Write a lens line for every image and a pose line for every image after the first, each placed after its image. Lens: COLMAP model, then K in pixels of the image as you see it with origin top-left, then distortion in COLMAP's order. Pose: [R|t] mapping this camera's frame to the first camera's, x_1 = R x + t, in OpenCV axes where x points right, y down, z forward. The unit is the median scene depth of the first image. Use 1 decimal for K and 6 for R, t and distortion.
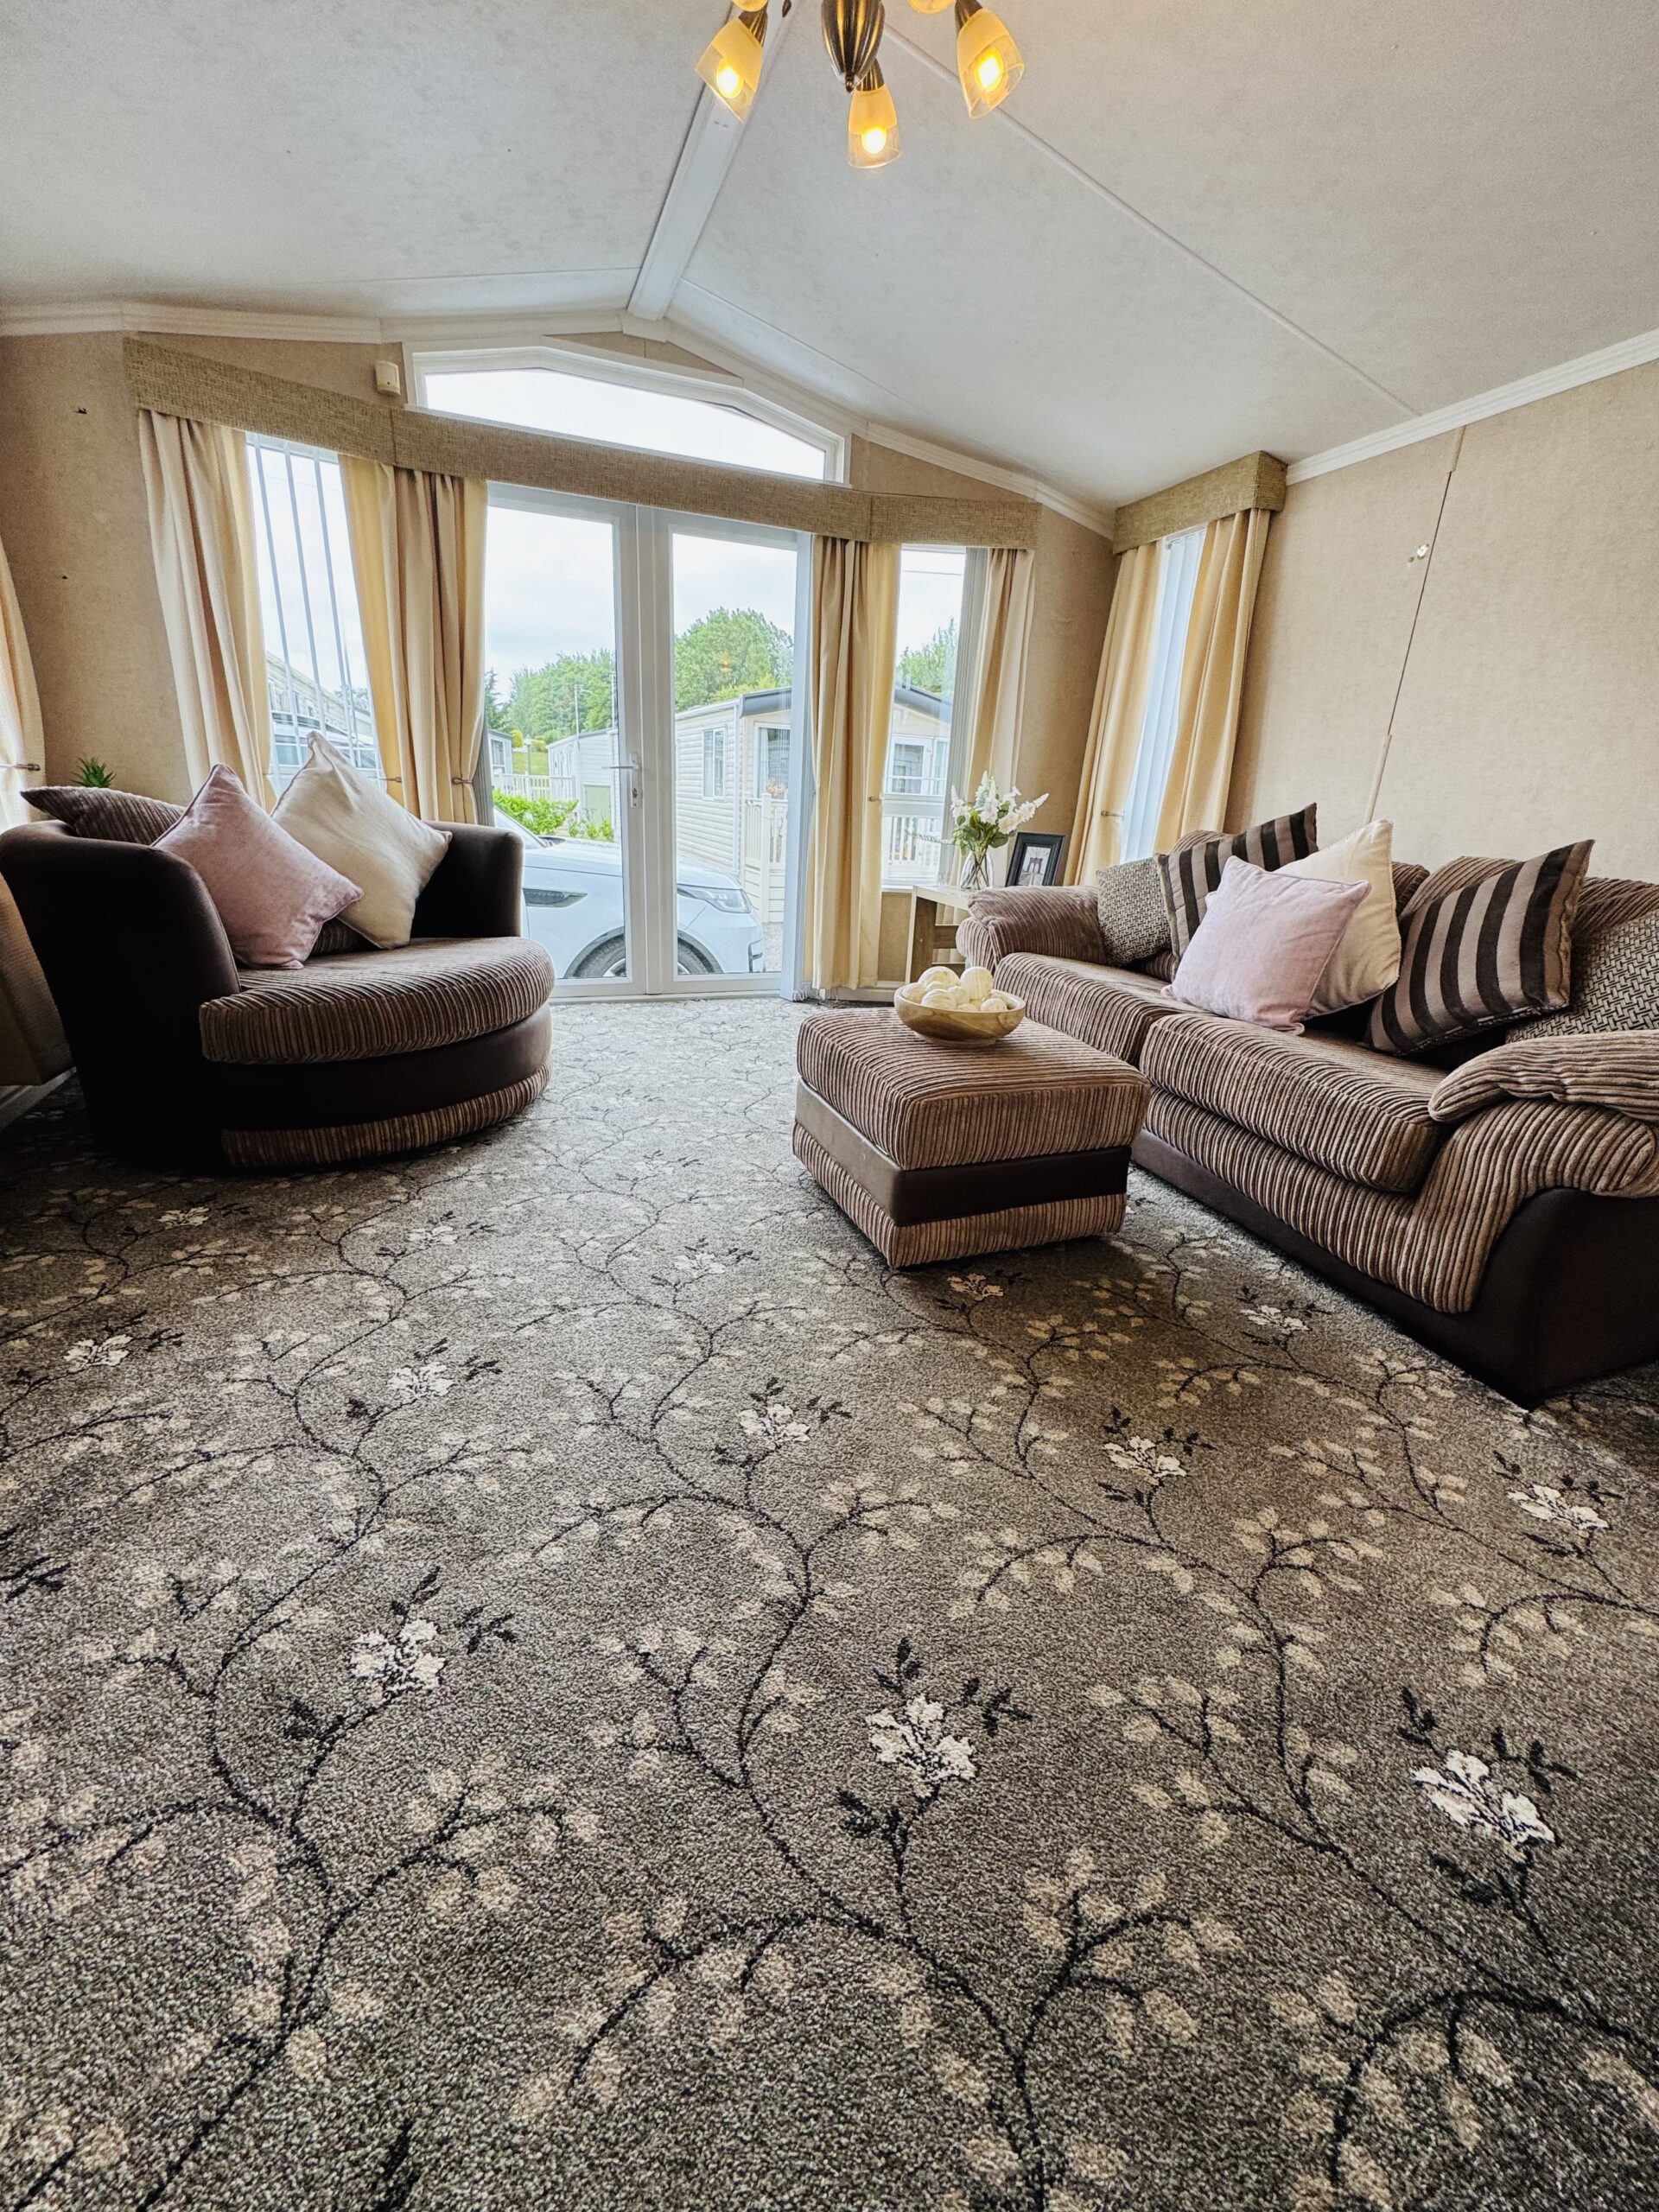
lens RADIAL K [[883.8, 0, 829.5], [0, 883.8, 1106.0], [0, 0, 1]] dist [-0.003237, 0.000304]
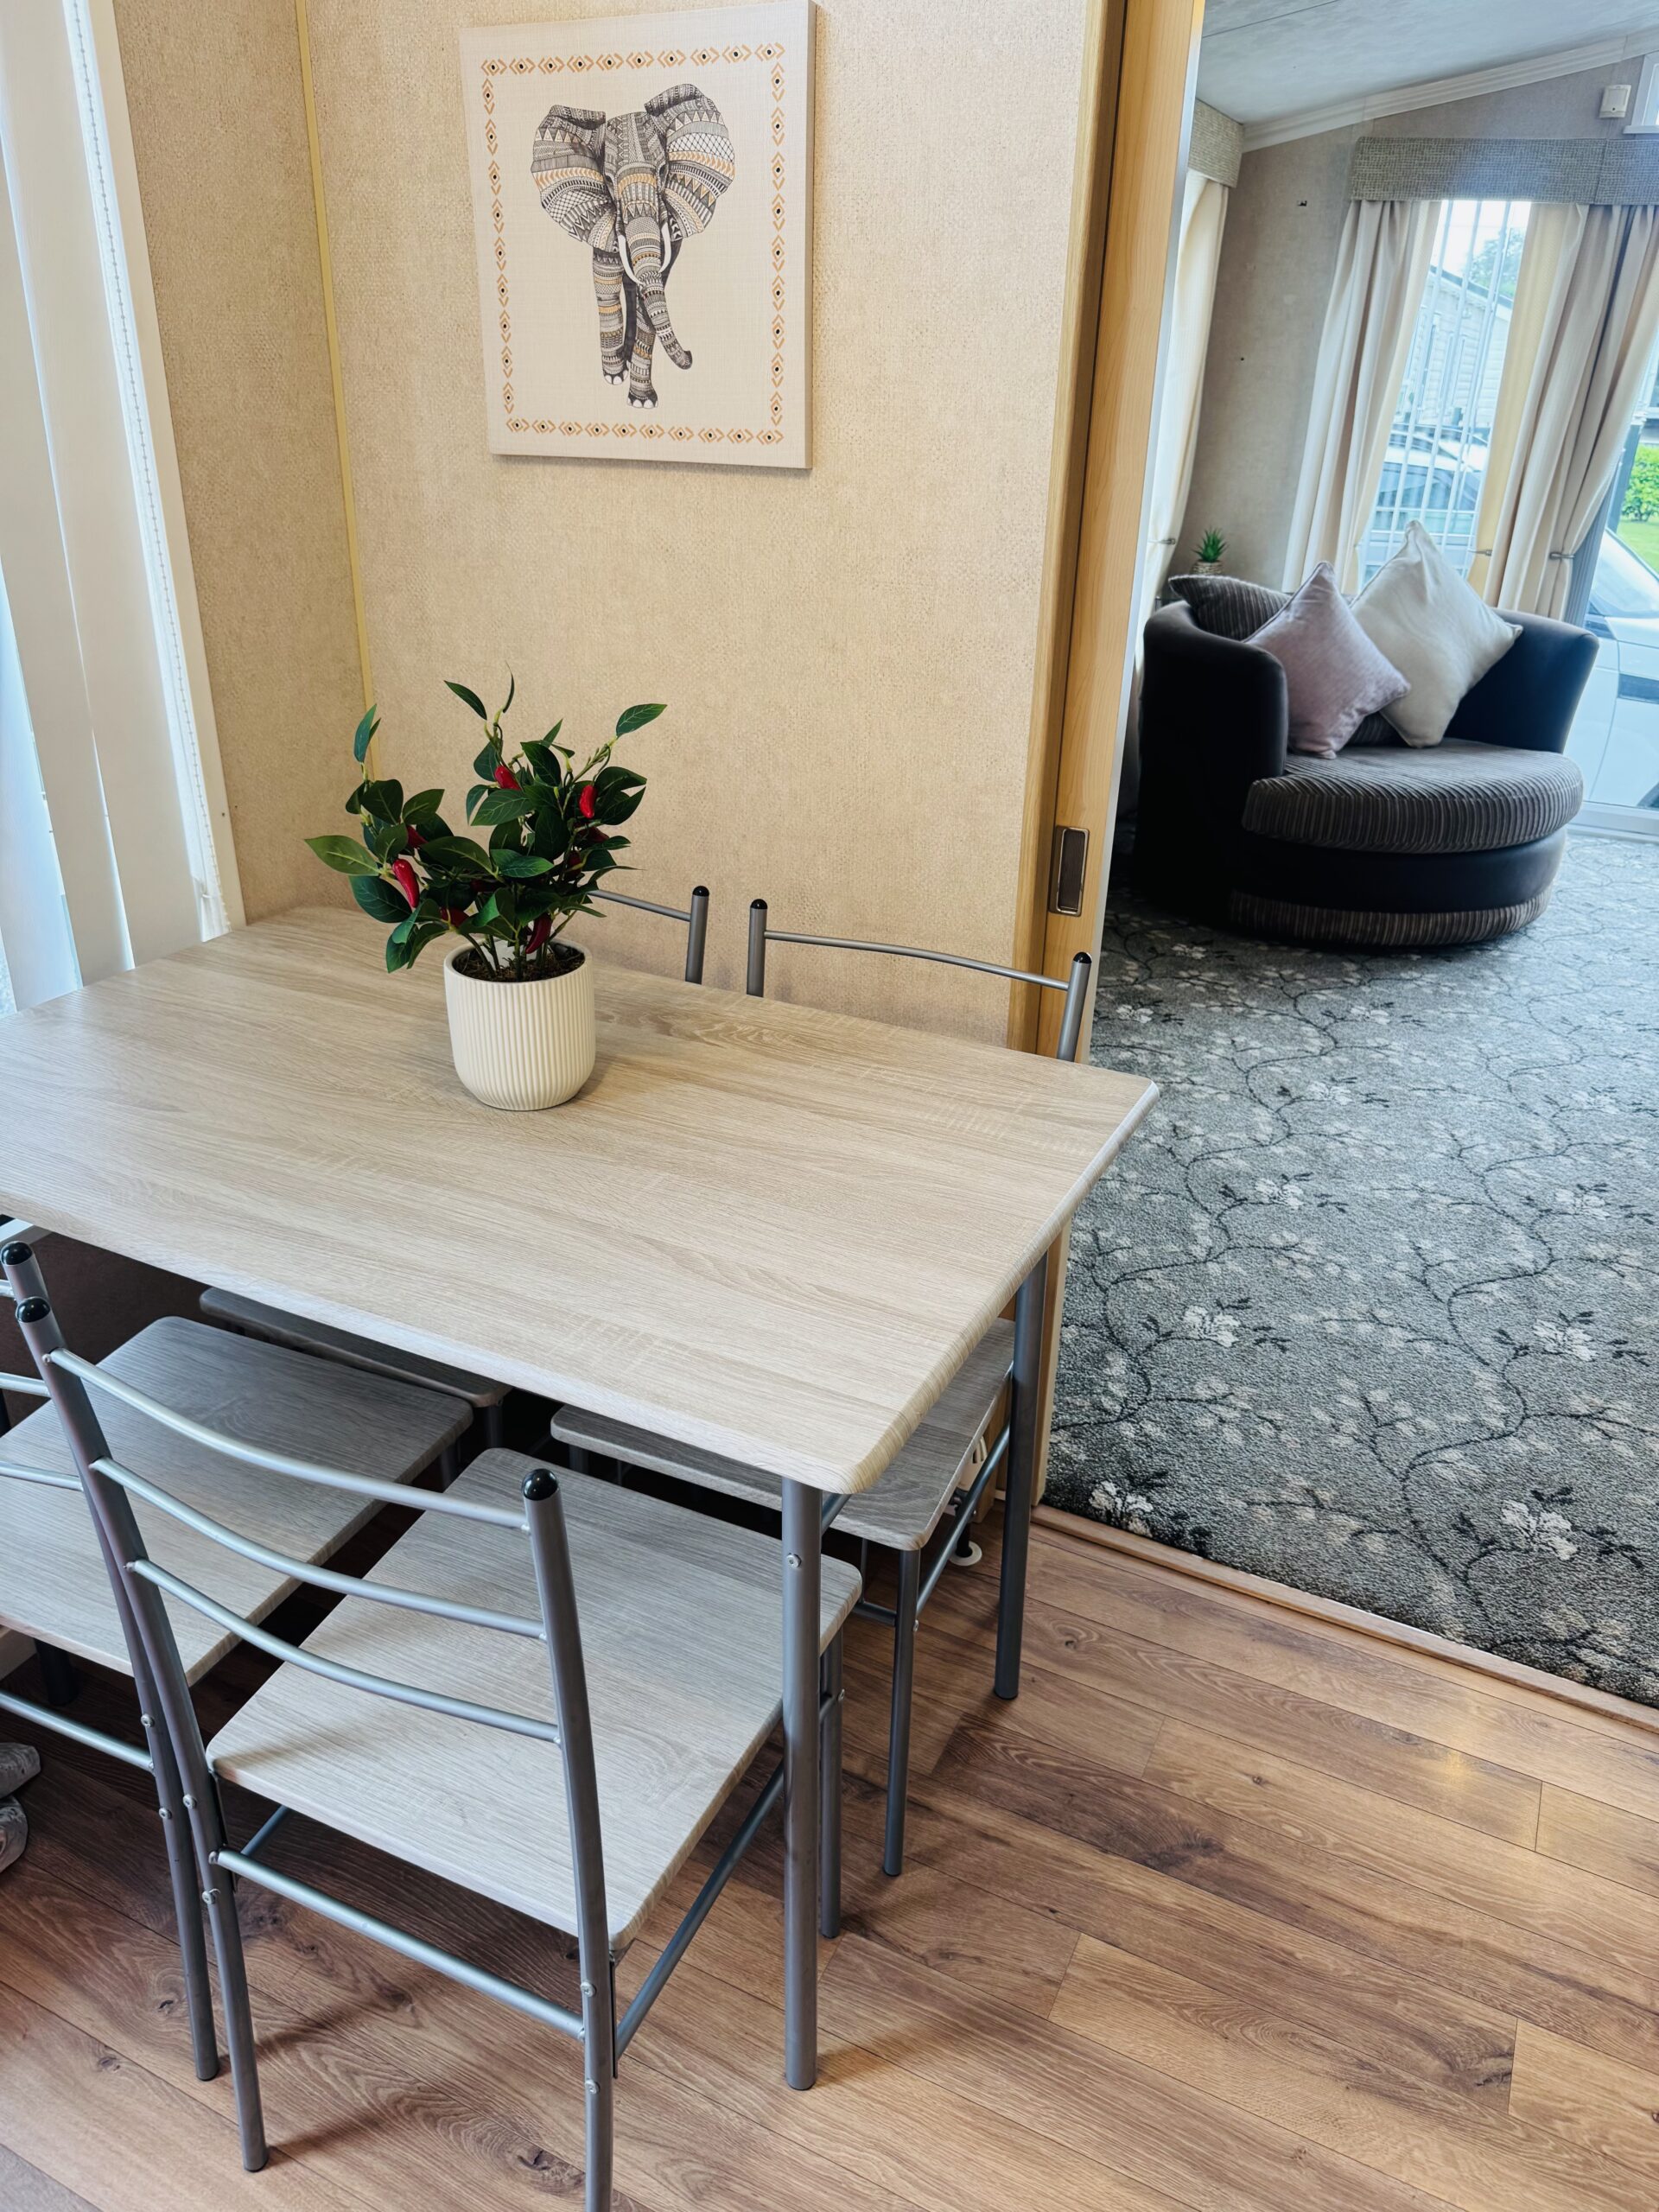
lens RADIAL K [[1552.9, 0, 829.6], [0, 1552.9, 1118.1], [0, 0, 1]] dist [0.067388, -0.105474]
pose [[0.679267, 0.298567, -0.670414, 0.452424], [-0.245058, 0.953348, 0.176277, 0.087071], [0.691768, 0.044551, 0.720744, -0.897133]]
